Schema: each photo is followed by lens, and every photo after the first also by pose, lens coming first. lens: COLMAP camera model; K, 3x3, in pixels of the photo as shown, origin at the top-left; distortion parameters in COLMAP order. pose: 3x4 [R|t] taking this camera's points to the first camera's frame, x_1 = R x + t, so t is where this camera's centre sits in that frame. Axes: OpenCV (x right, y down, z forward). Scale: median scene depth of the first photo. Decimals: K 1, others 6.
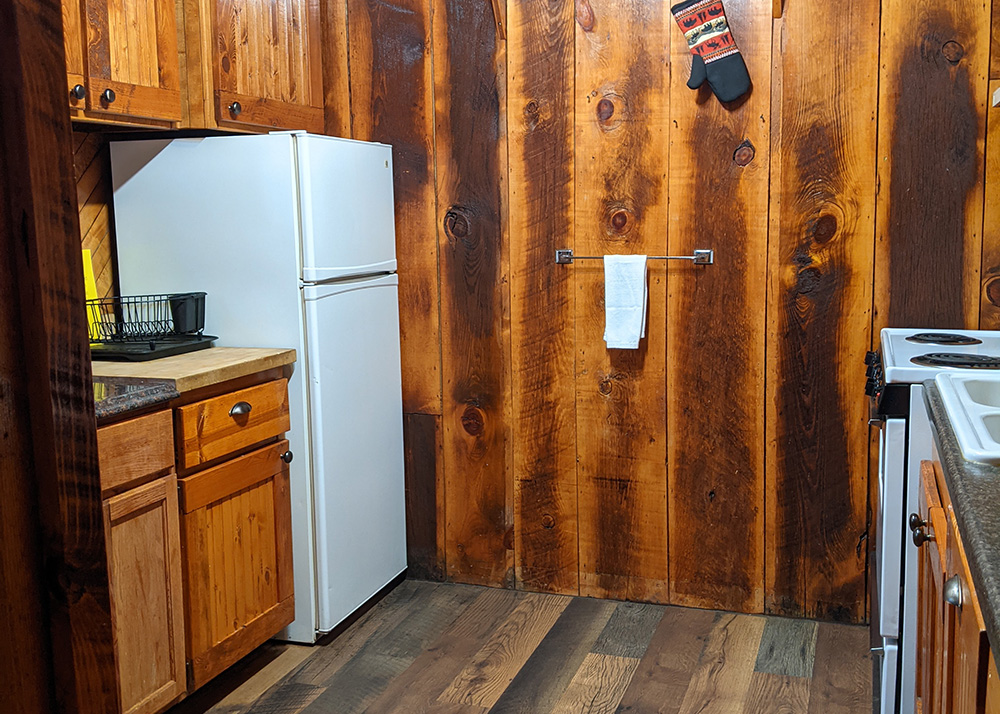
lens RADIAL K [[1073.8, 0, 507.0], [0, 1073.8, 356.8], [0, 0, 1]] dist [0.019764, 0.000000]
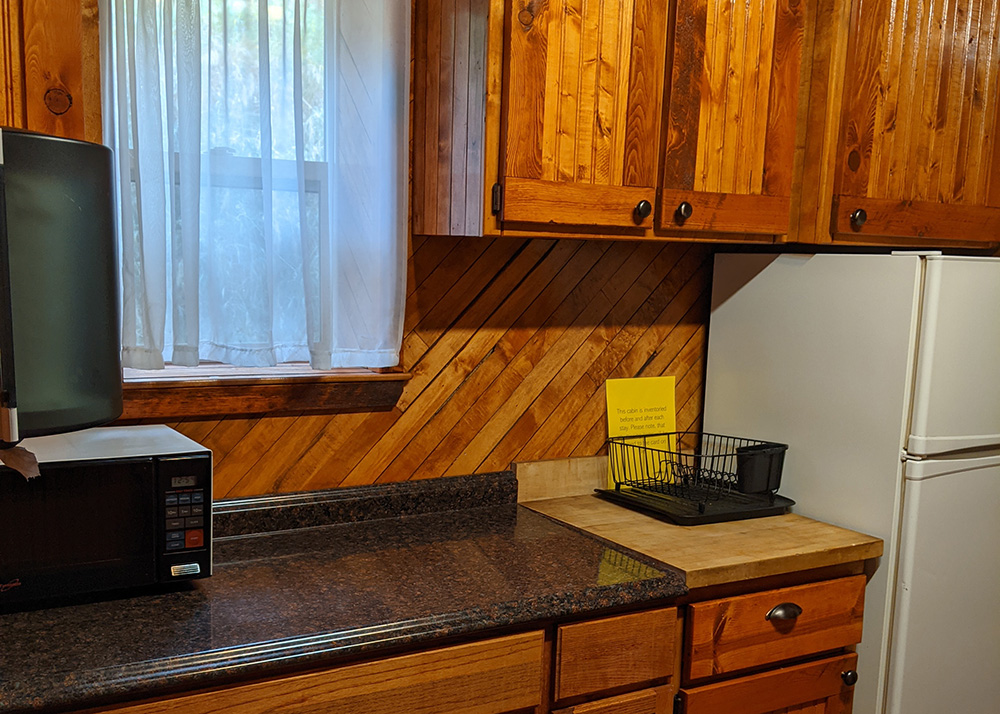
lens RADIAL K [[1073.8, 0, 536.6], [0, 1073.8, 422.3], [0, 0, 1]] dist [0.019764, 0.000000]
pose [[0.764464, 0.143328, -0.628532, 0.090271], [-0.125089, 0.989421, 0.073482, -0.128341], [0.632414, 0.022448, 0.774305, 0.291179]]
